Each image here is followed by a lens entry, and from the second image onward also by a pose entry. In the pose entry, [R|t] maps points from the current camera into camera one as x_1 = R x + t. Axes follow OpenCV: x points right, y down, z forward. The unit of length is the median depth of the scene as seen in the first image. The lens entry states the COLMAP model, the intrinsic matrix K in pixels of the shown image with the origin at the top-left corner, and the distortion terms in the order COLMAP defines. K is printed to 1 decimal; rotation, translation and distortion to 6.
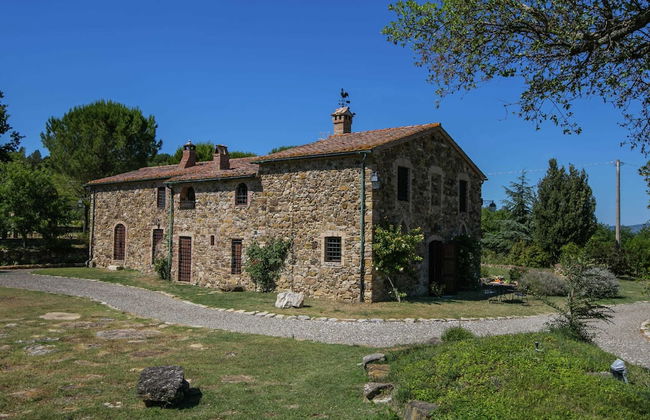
lens RADIAL K [[603.3, 0, 330.6], [0, 603.3, 207.8], [0, 0, 1]] dist [0.015025, 0.000000]
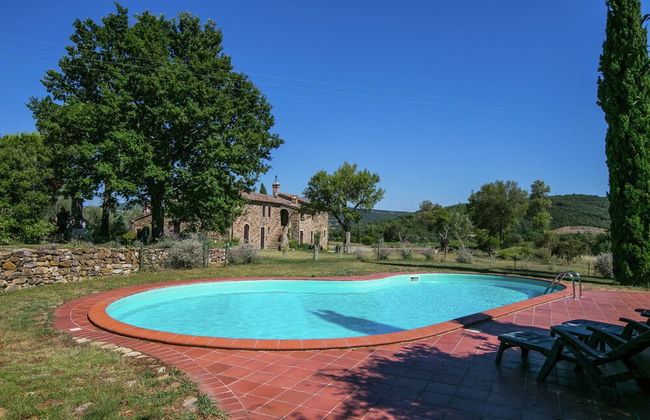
lens RADIAL K [[430.8, 0, 324.4], [0, 430.8, 211.8], [0, 0, 1]] dist [-0.047584, 0.046855]
pose [[-0.342999, 0.010264, 0.939280, -1.960527], [-0.074744, 0.996471, -0.038183, 0.028204], [-0.936358, -0.083302, -0.341021, 1.517079]]
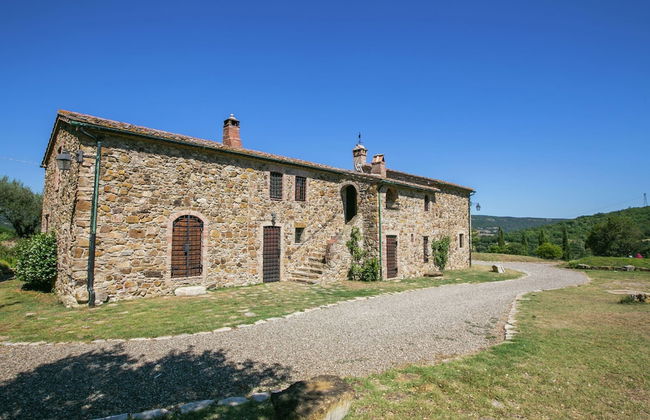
lens RADIAL K [[345.6, 0, 325.9], [0, 345.6, 205.3], [0, 0, 1]] dist [-0.038645, 0.013439]
pose [[0.081514, 0.064034, 0.994613, -0.840889], [-0.054783, 0.996713, -0.059680, 0.036966], [-0.995165, -0.049623, 0.084754, 1.050087]]
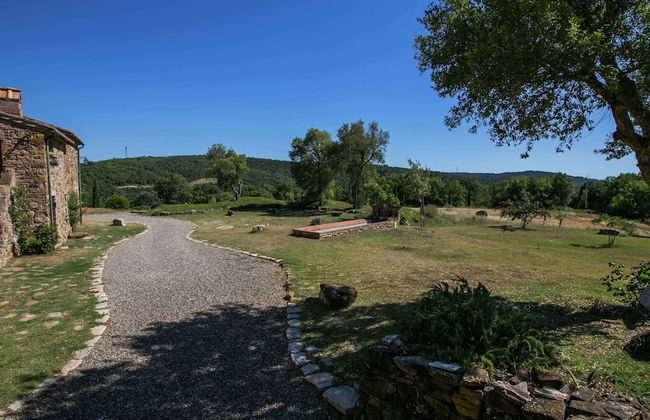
lens RADIAL K [[350.6, 0, 323.7], [0, 350.6, 212.7], [0, 0, 1]] dist [-0.002974, -0.000456]
pose [[-0.938794, -0.053071, 0.340367, -0.762914], [-0.040335, 0.998200, 0.044391, 0.031407], [-0.342110, 0.027946, -0.939244, 1.402343]]
